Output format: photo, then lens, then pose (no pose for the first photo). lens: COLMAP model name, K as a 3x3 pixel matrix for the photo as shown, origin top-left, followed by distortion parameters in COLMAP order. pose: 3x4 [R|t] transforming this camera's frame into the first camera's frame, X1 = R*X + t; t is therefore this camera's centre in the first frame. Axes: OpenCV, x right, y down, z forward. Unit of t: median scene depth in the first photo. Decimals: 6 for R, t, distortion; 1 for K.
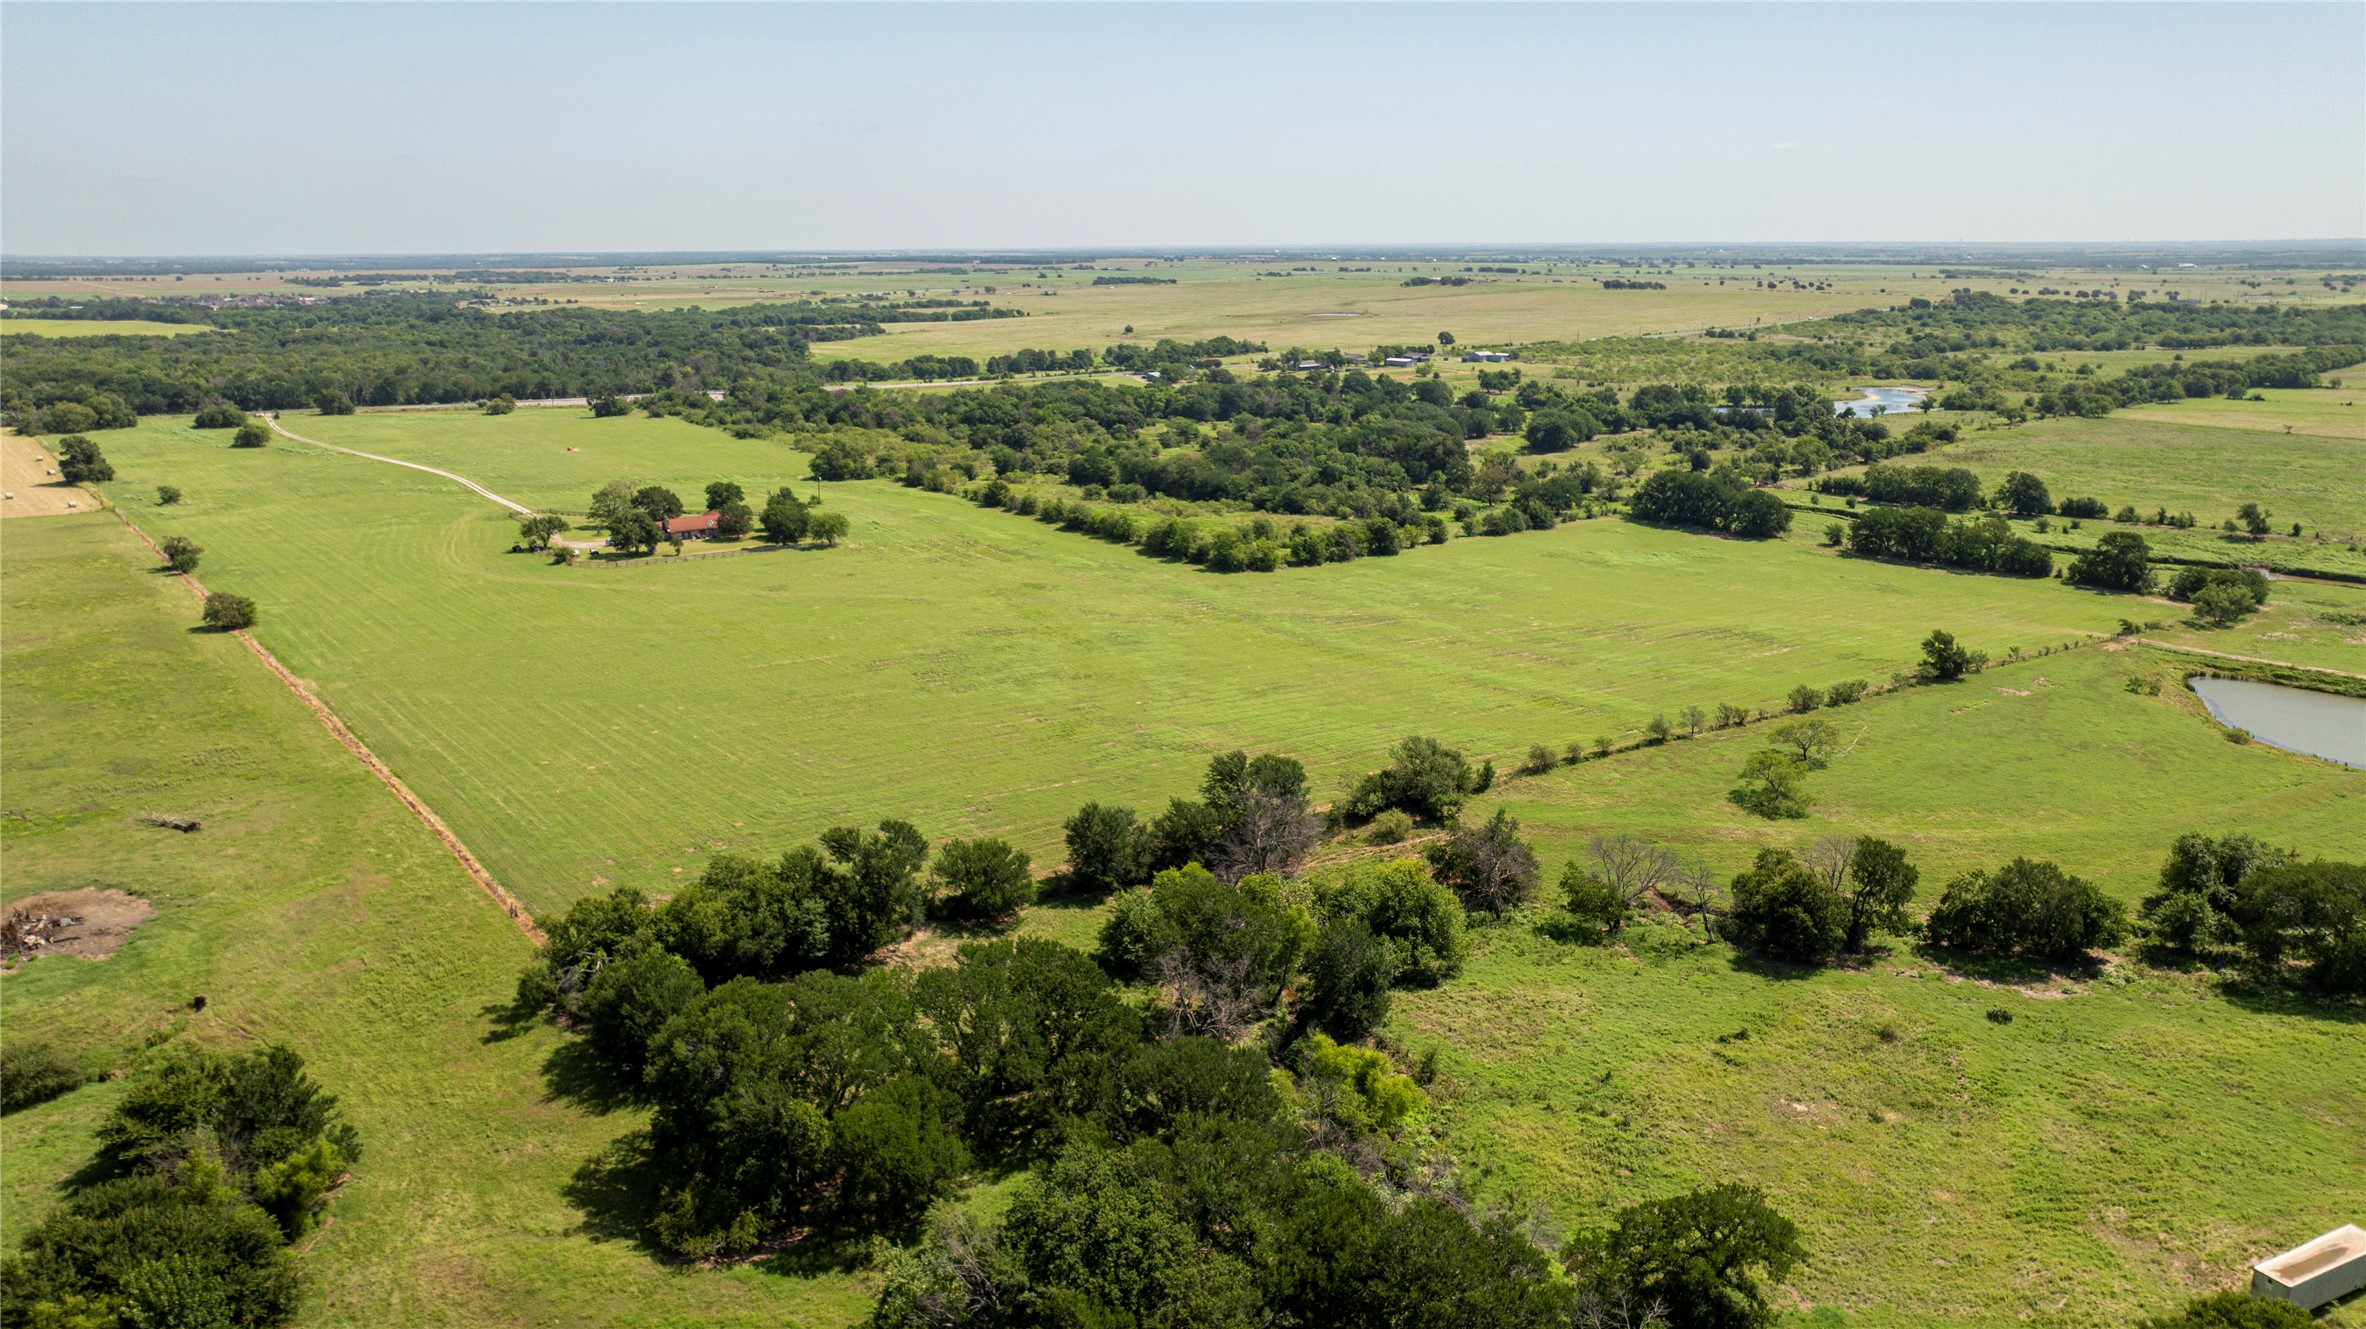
lens RADIAL K [[1667.7, 0, 1195.7], [0, 1667.7, 668.5], [0, 0, 1]] dist [-0.030841, 0.027806]
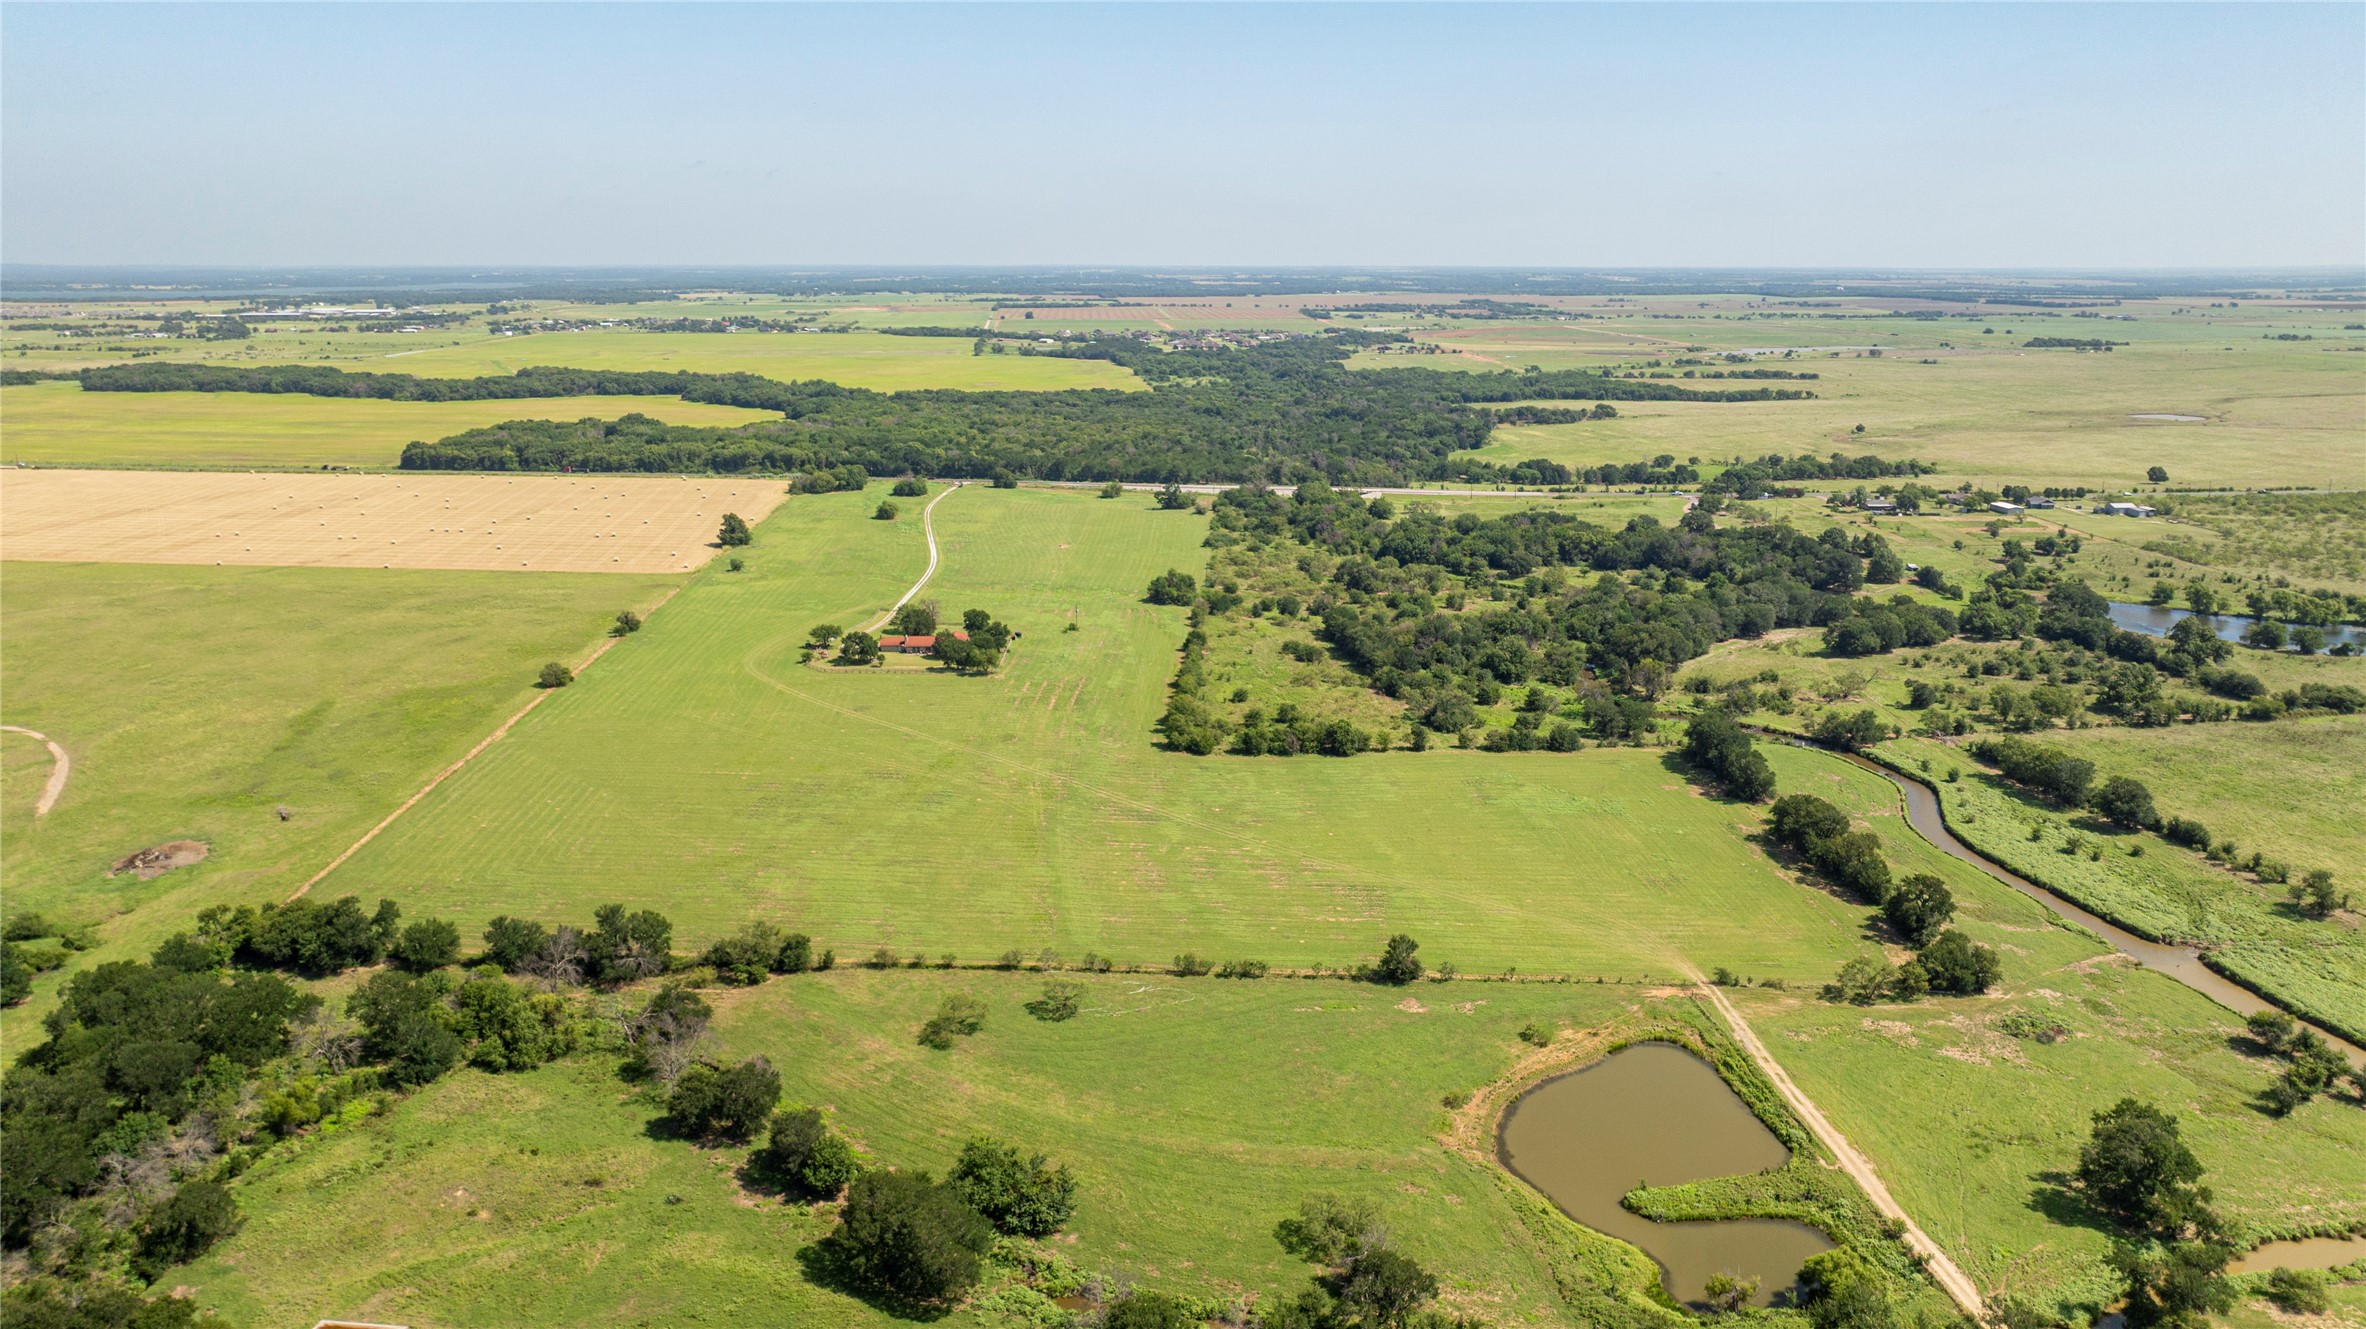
lens RADIAL K [[1667.7, 0, 1196.5], [0, 1667.7, 629.8], [0, 0, 1]] dist [-0.030841, 0.027806]
pose [[0.816654, 0.132515, -0.561708, 0.632798], [-0.148682, 0.988737, 0.017092, -0.150797], [0.557646, 0.069557, 0.827159, -0.001013]]
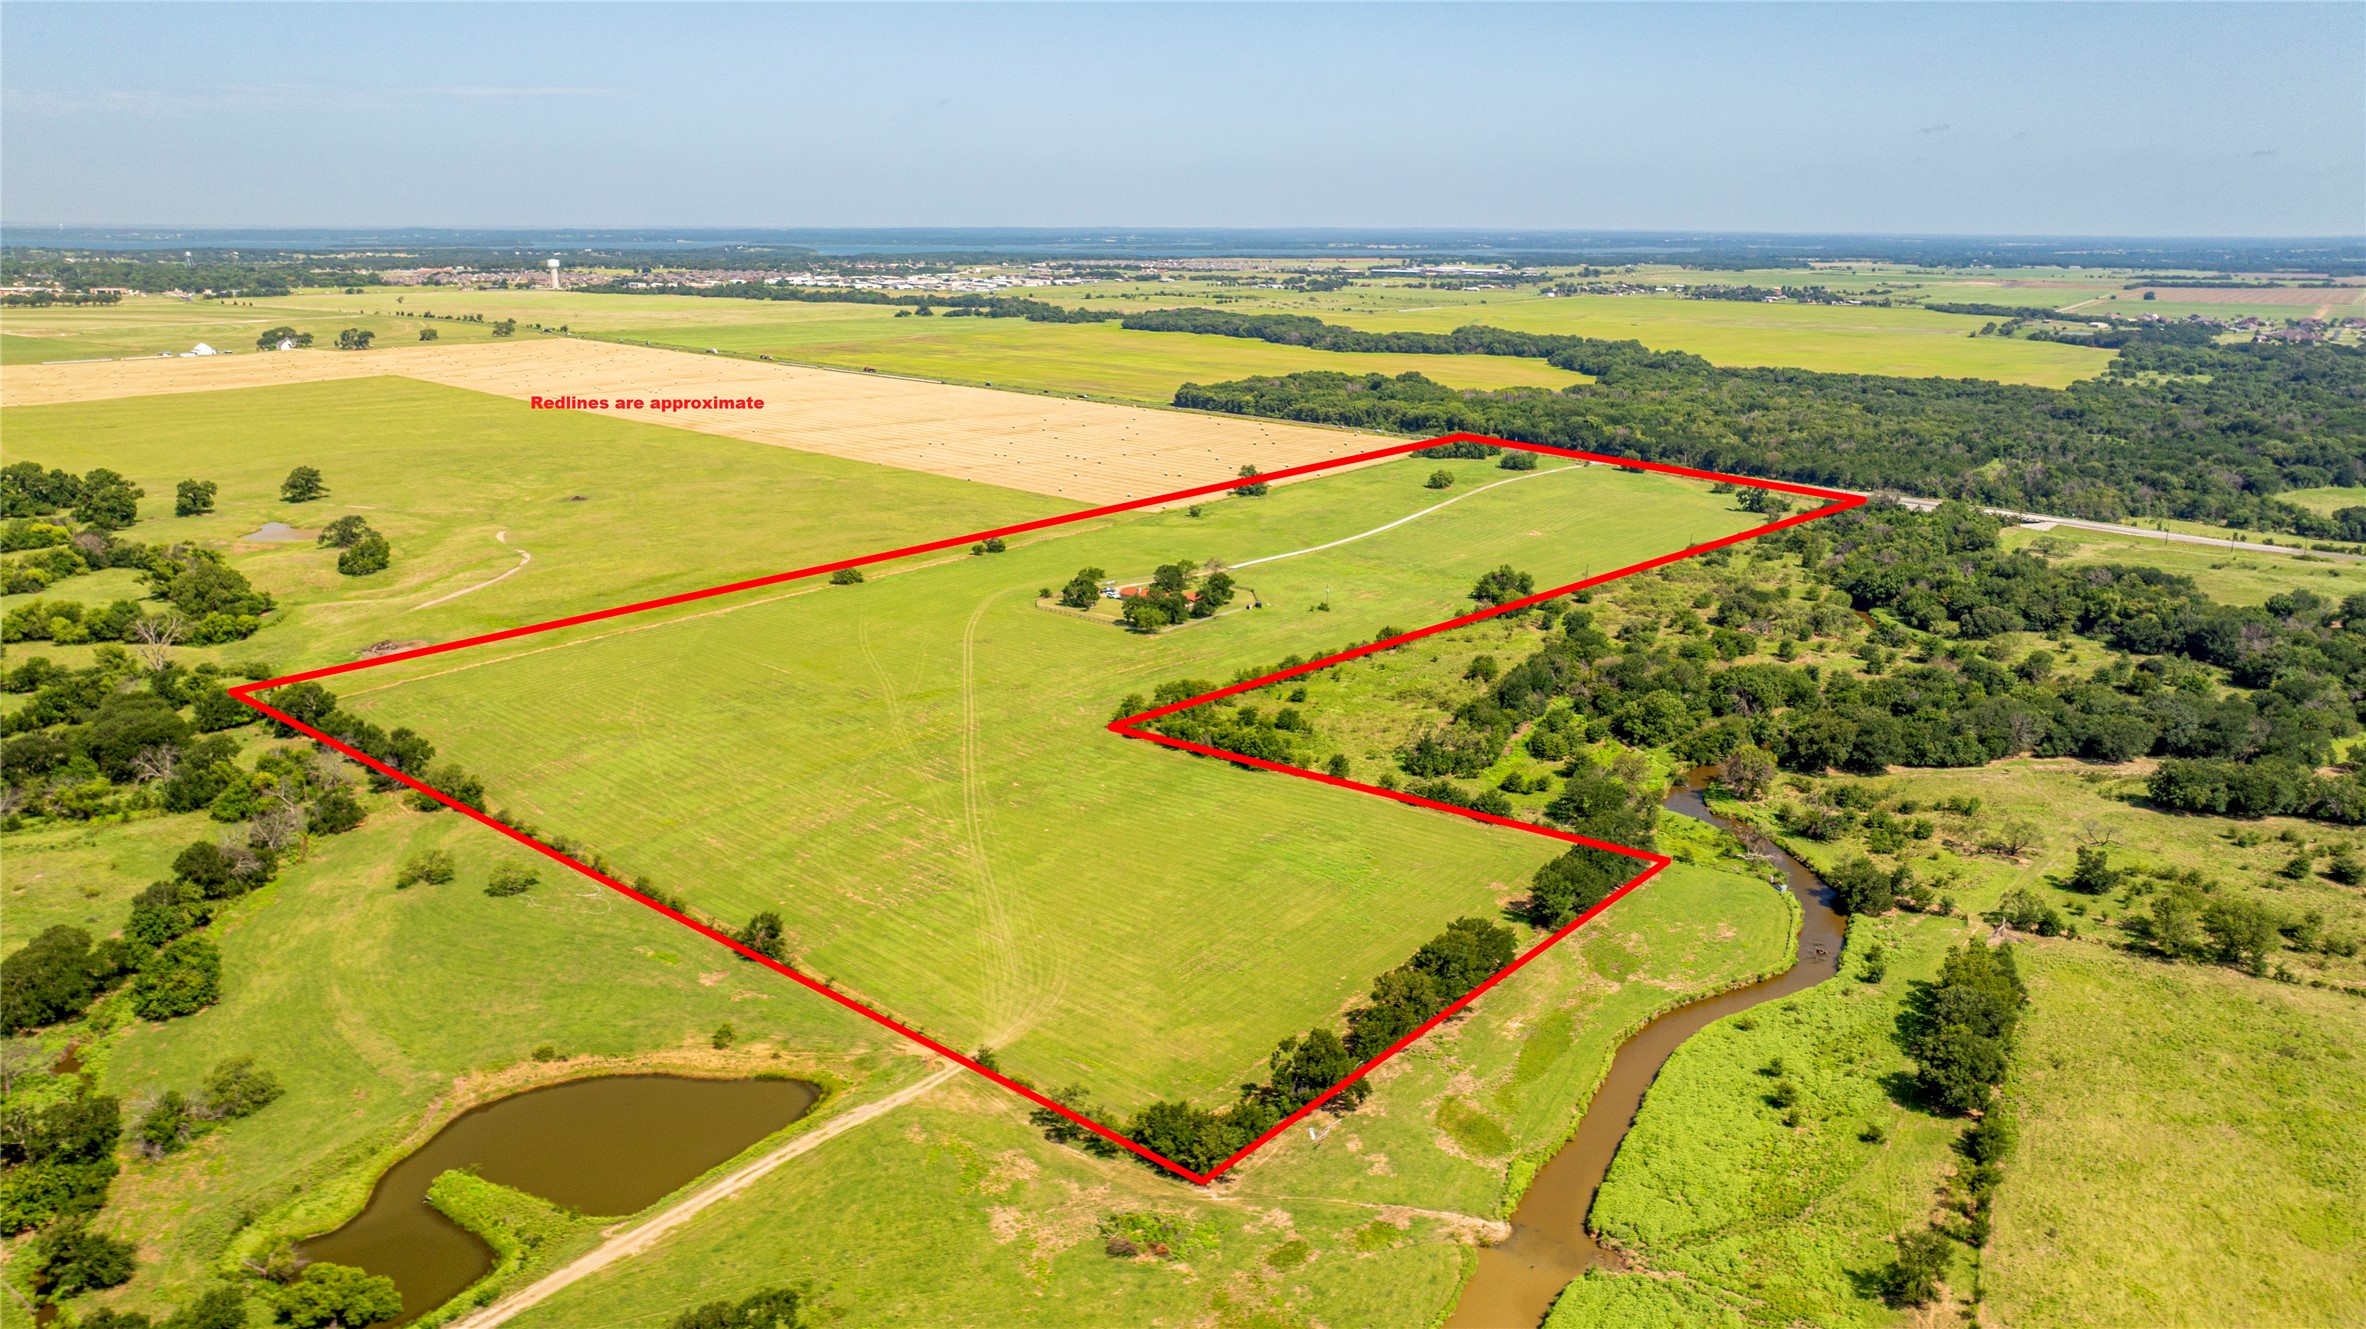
lens RADIAL K [[1667.7, 0, 1196.1], [0, 1667.7, 655.9], [0, 0, 1]] dist [-0.030841, 0.027806]
pose [[0.255505, 0.251257, -0.933588, 1.010183], [-0.245449, 0.950860, 0.188731, -0.308237], [0.935132, 0.180927, 0.304621, 0.611564]]
